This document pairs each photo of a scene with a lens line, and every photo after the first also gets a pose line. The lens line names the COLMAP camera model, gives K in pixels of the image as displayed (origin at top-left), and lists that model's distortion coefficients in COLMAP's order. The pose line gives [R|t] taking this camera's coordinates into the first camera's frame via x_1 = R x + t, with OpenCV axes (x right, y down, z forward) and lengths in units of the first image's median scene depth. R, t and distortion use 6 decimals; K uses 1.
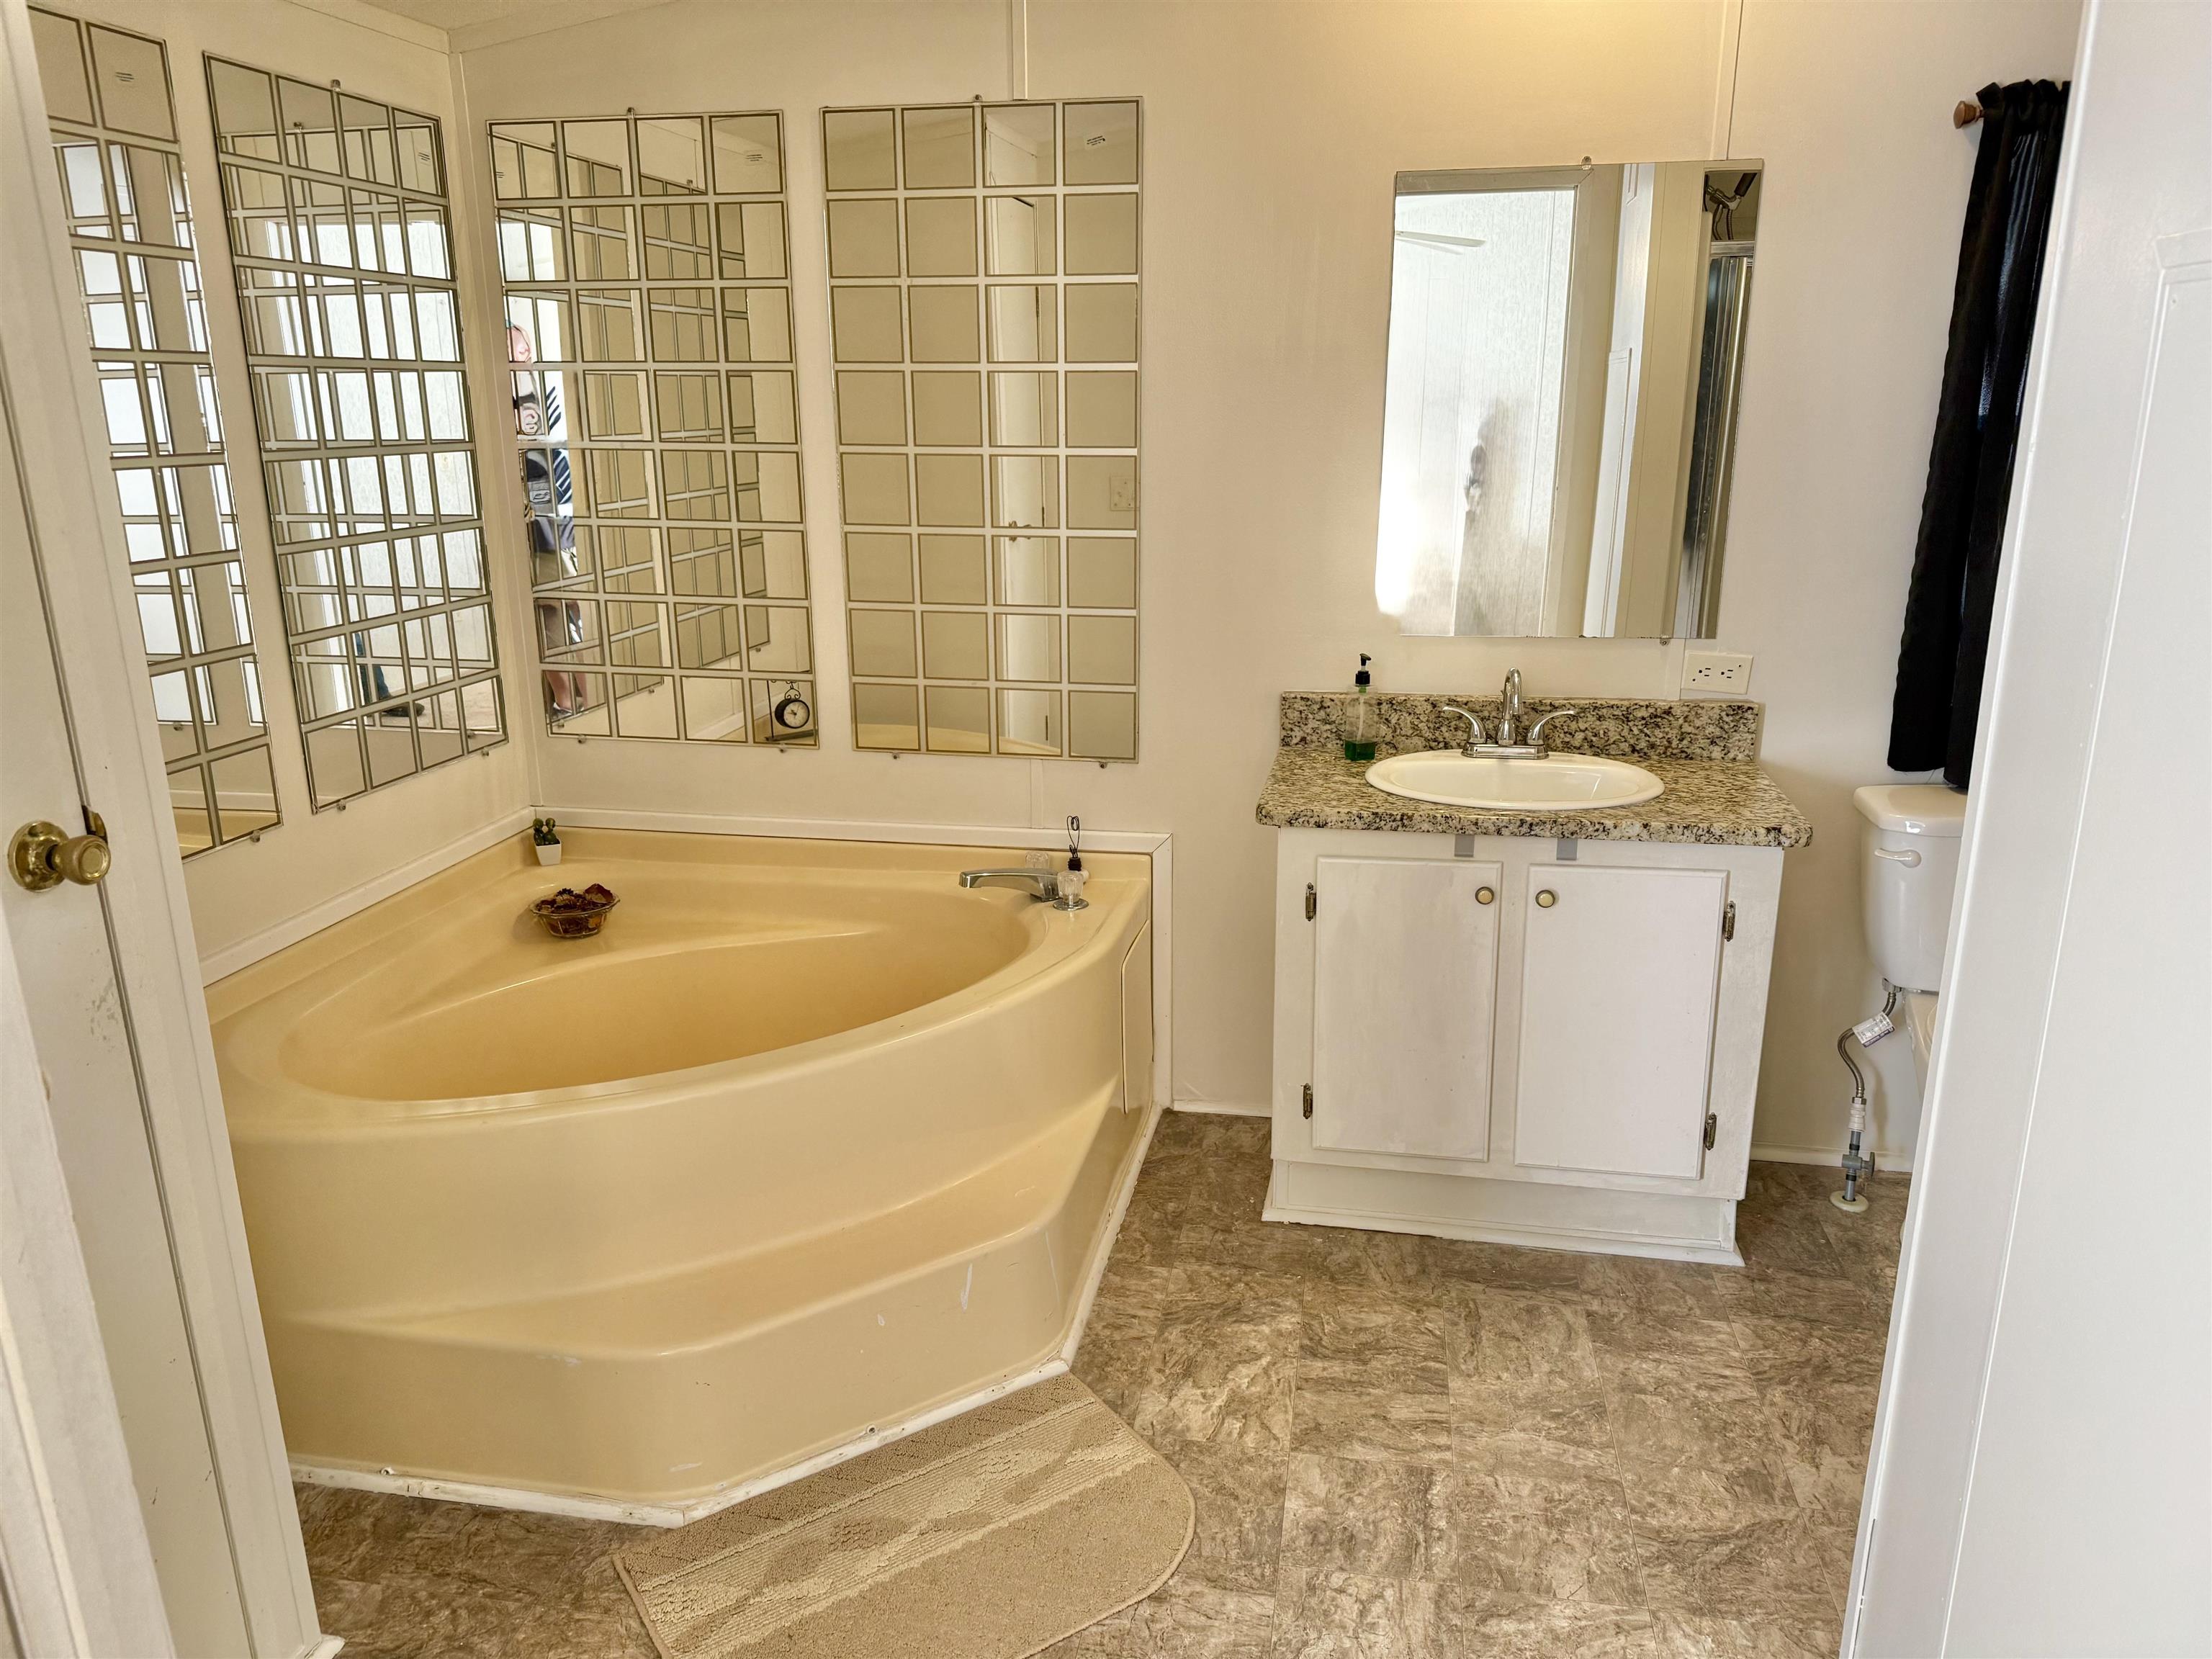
lens RADIAL K [[1553.7, 0, 1104.1], [0, 1553.7, 870.9], [0, 0, 1]] dist [0.135539, -0.179911]
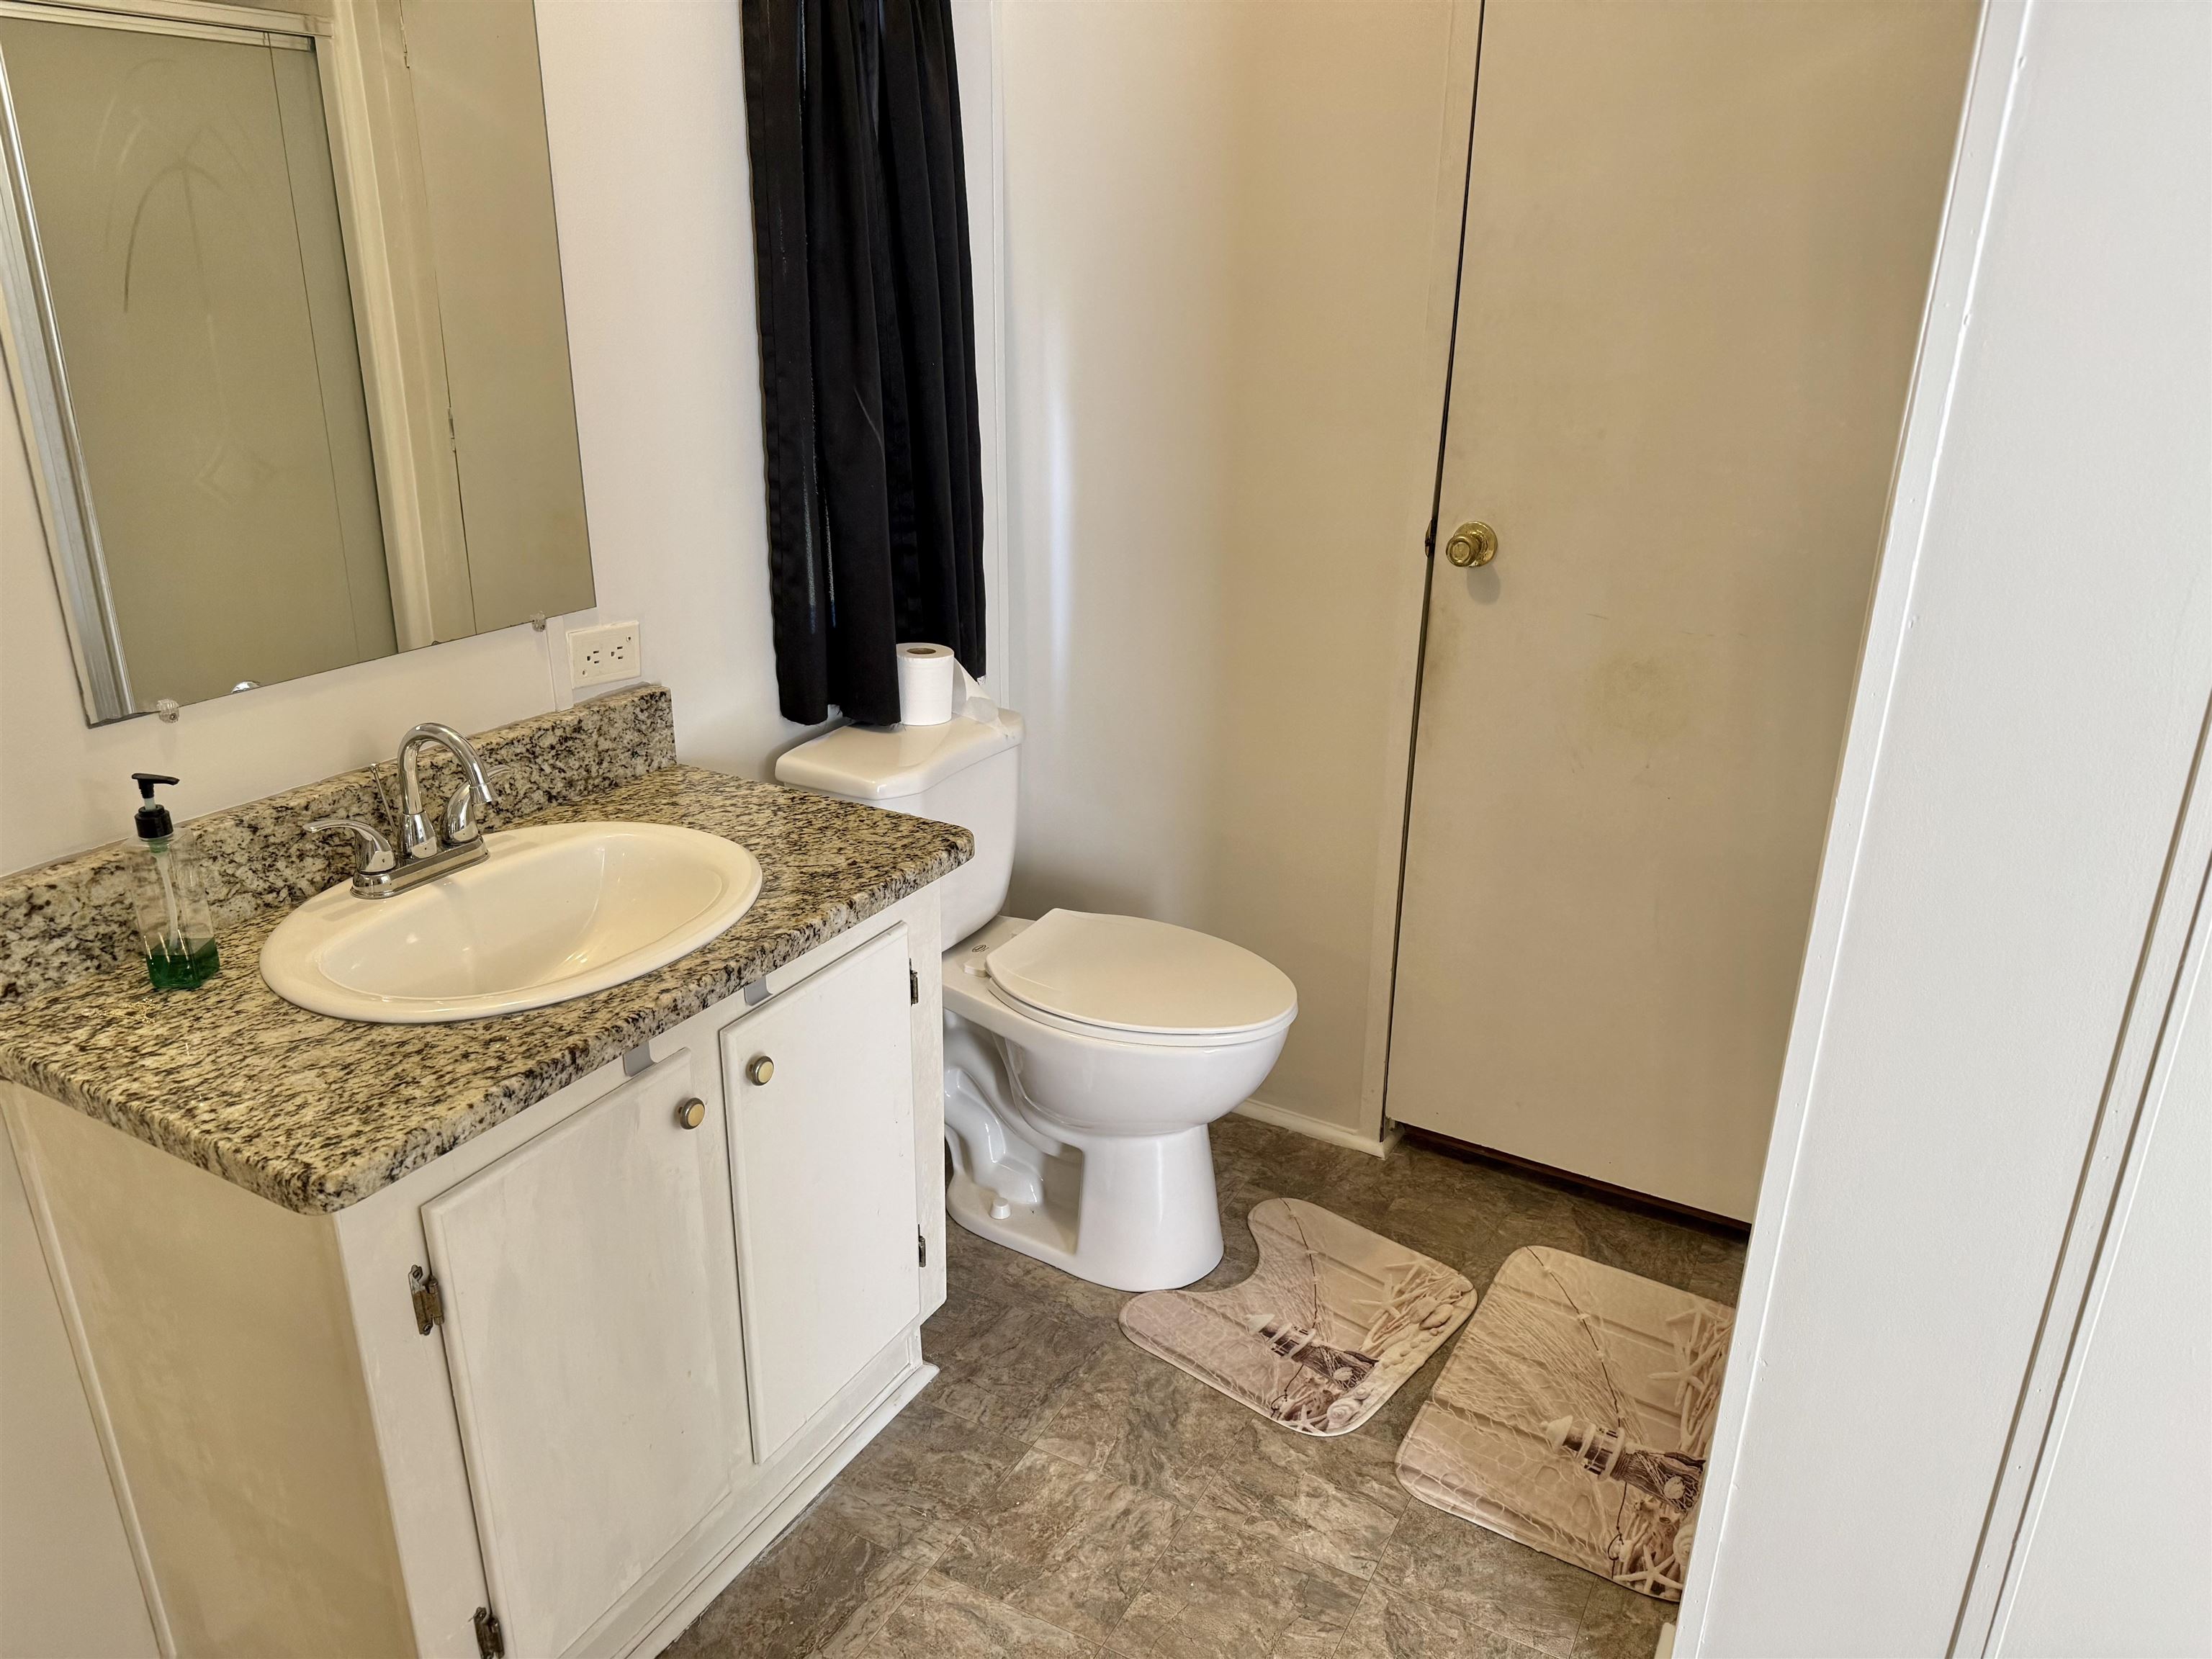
lens RADIAL K [[1553.7, 0, 1104.1], [0, 1553.7, 870.9], [0, 0, 1]] dist [0.135539, -0.179911]
pose [[0.328945, -0.343667, 0.879596, -0.169101], [0.263500, 0.927839, 0.263974, -0.162095], [-0.906842, 0.144940, 0.395764, 0.553814]]
